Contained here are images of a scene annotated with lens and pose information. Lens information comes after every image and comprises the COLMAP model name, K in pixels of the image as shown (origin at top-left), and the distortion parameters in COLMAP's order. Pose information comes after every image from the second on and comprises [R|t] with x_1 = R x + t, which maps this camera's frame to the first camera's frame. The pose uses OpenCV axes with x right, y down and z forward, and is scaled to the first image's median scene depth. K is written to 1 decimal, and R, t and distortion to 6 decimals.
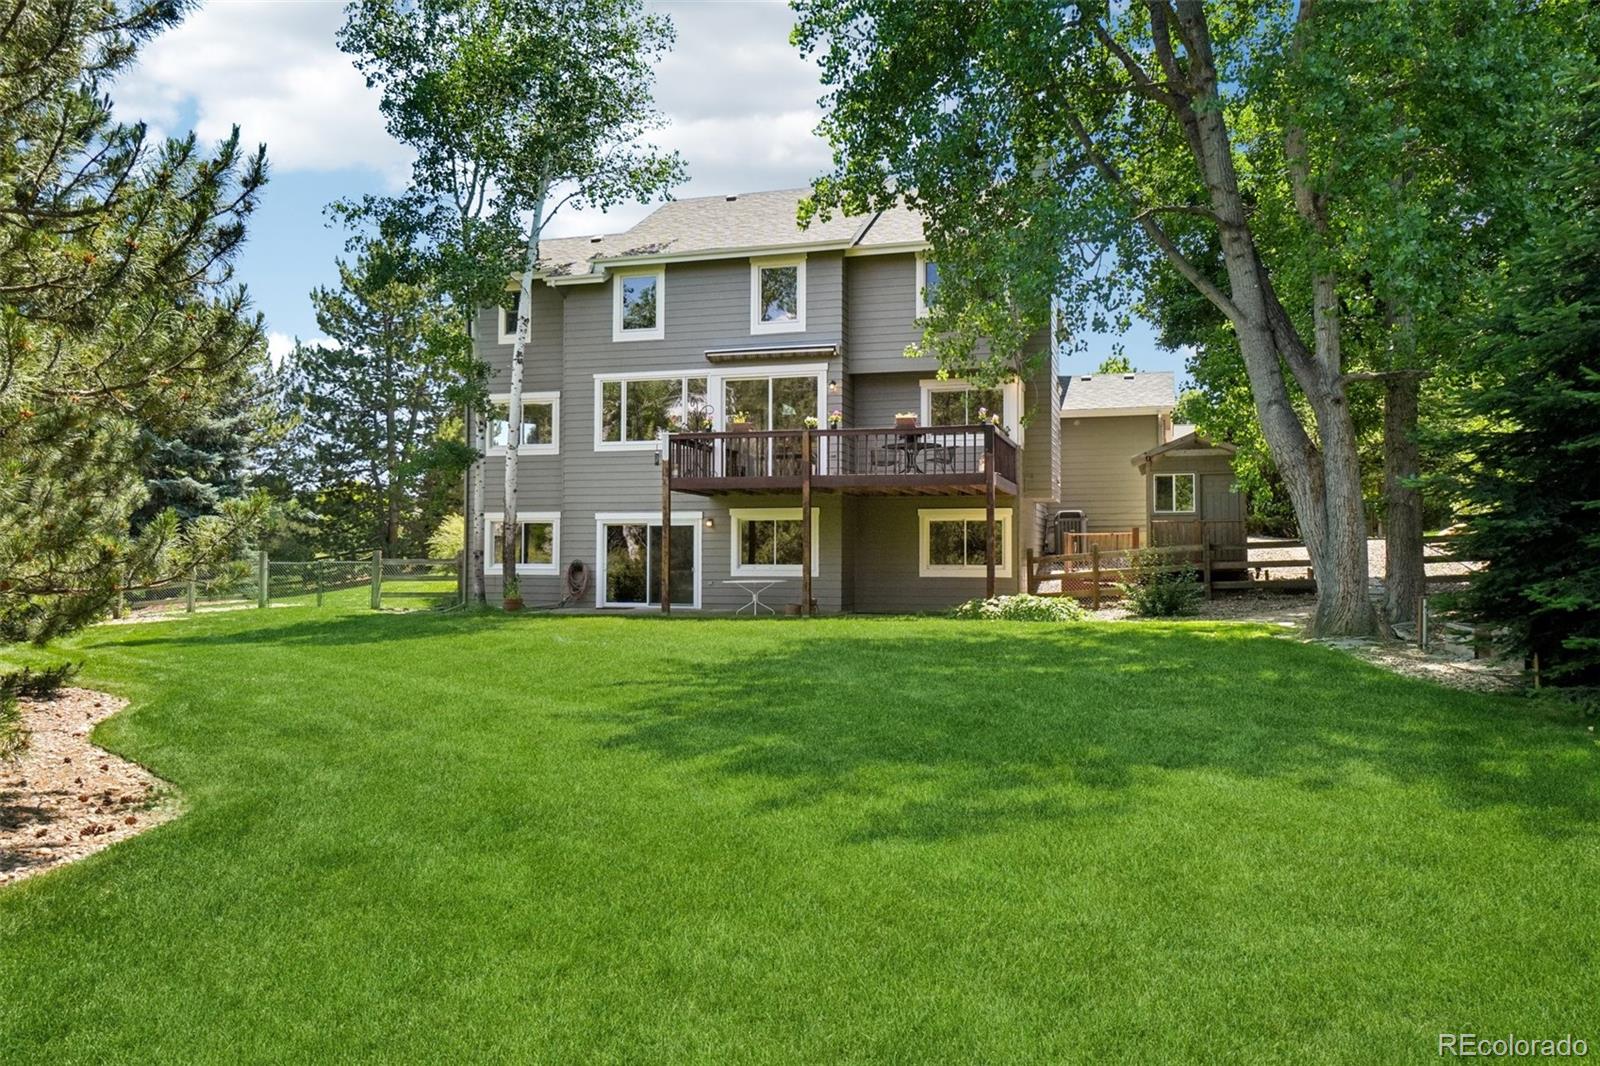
lens RADIAL K [[1286.9, 0, 796.2], [0, 1286.9, 529.4], [0, 0, 1]] dist [0.029721, -0.006140]
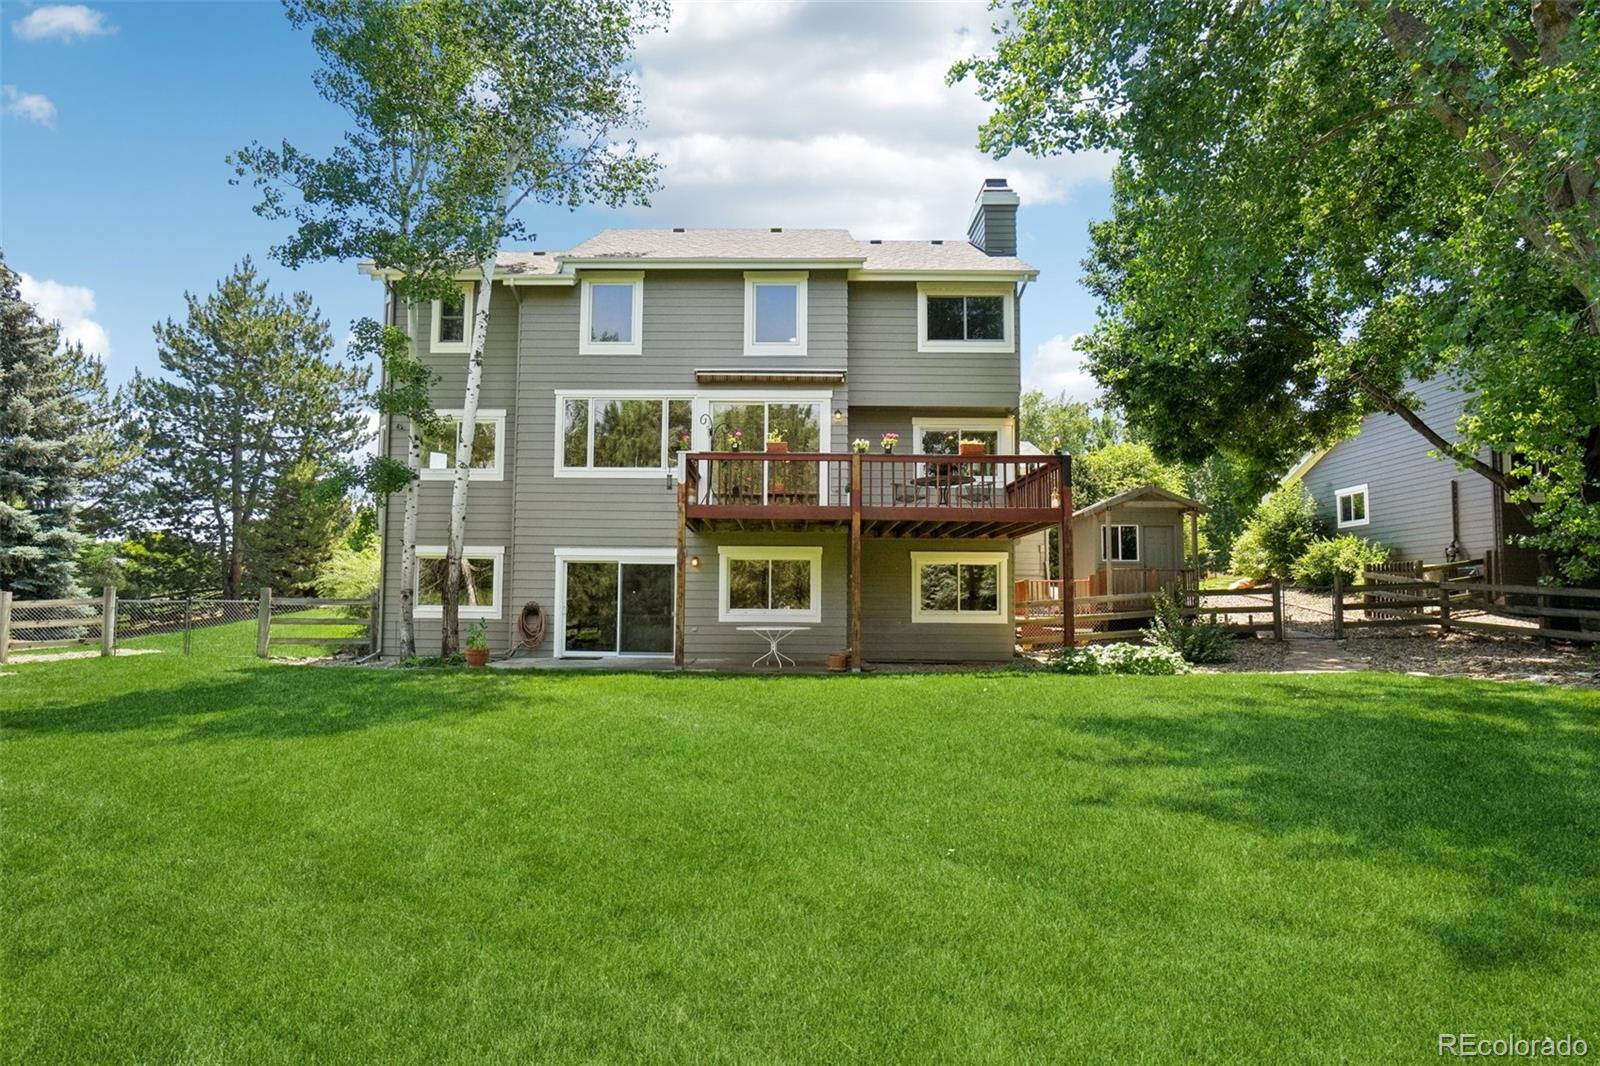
lens RADIAL K [[890.1, 0, 764.4], [0, 890.1, 552.5], [0, 0, 1]] dist [-0.008234, 0.002992]
pose [[0.961185, 0.022430, 0.274990, -0.189146], [-0.013455, 0.999315, -0.034479, 0.009412], [-0.275575, 0.029441, 0.960829, 0.392591]]
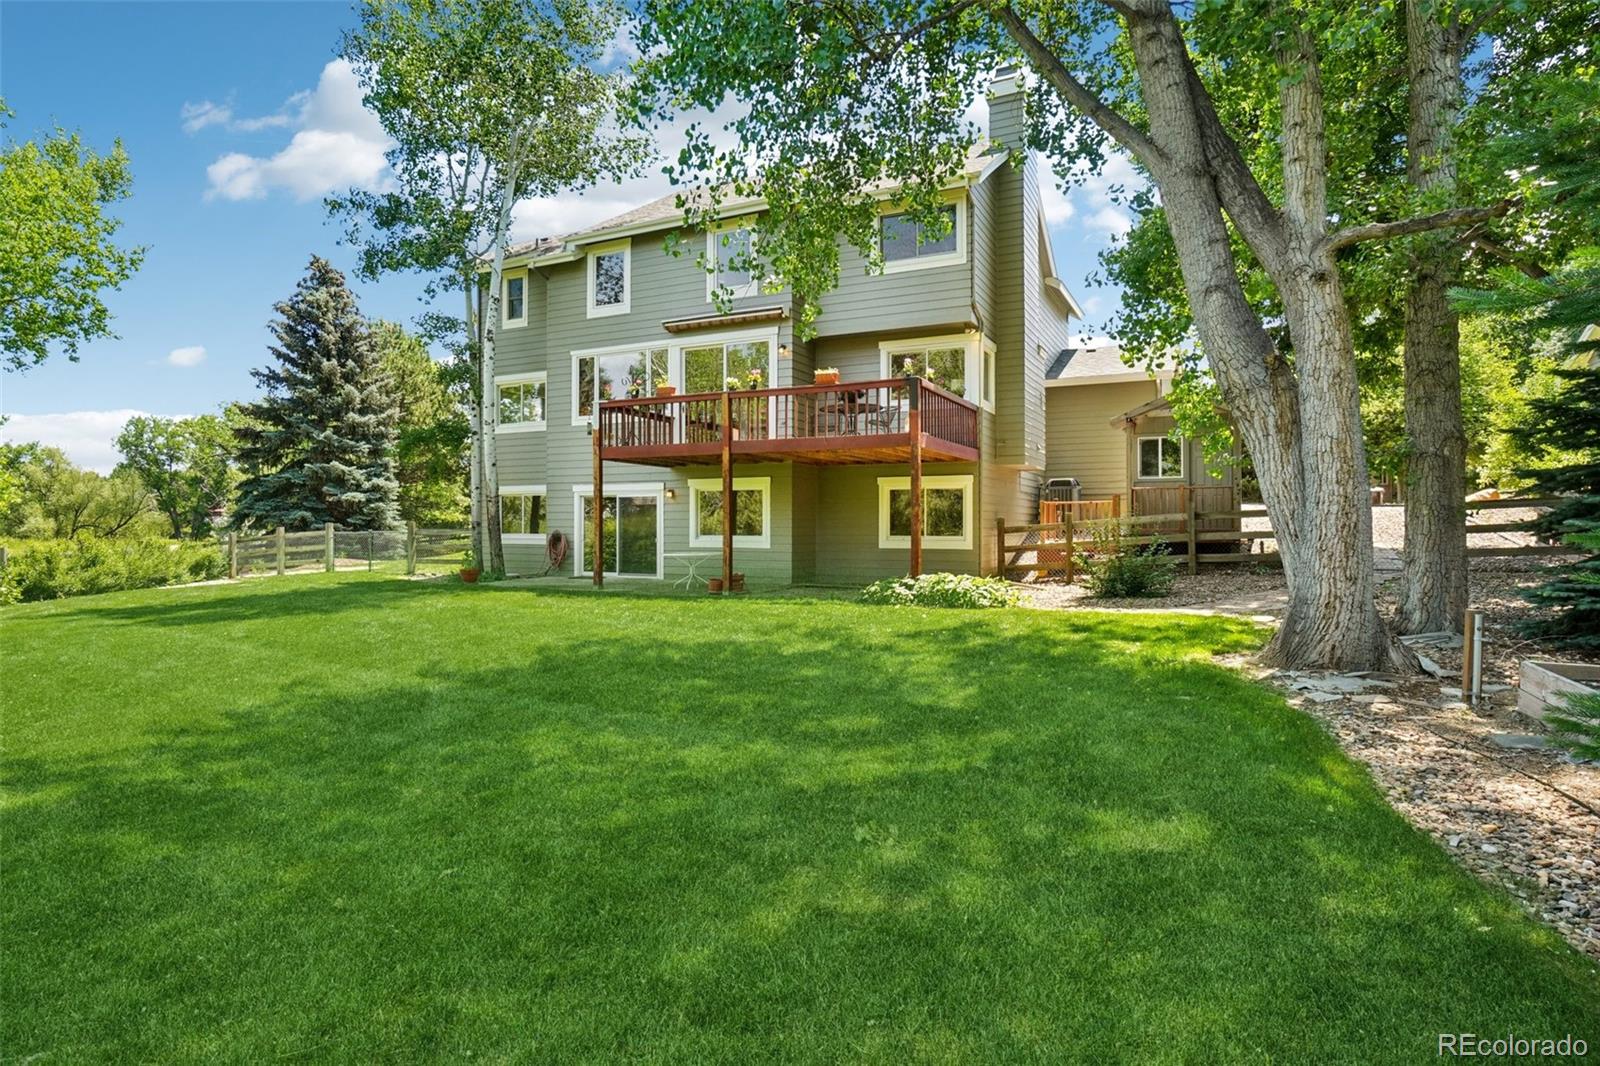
lens RADIAL K [[890.1, 0, 800.9], [0, 890.1, 530.8], [0, 0, 1]] dist [-0.008234, 0.002992]
pose [[0.983551, -0.002748, -0.180607, 0.156125], [0.008845, 0.999418, 0.032959, 0.001560], [0.180411, -0.034015, 0.983003, 0.335124]]
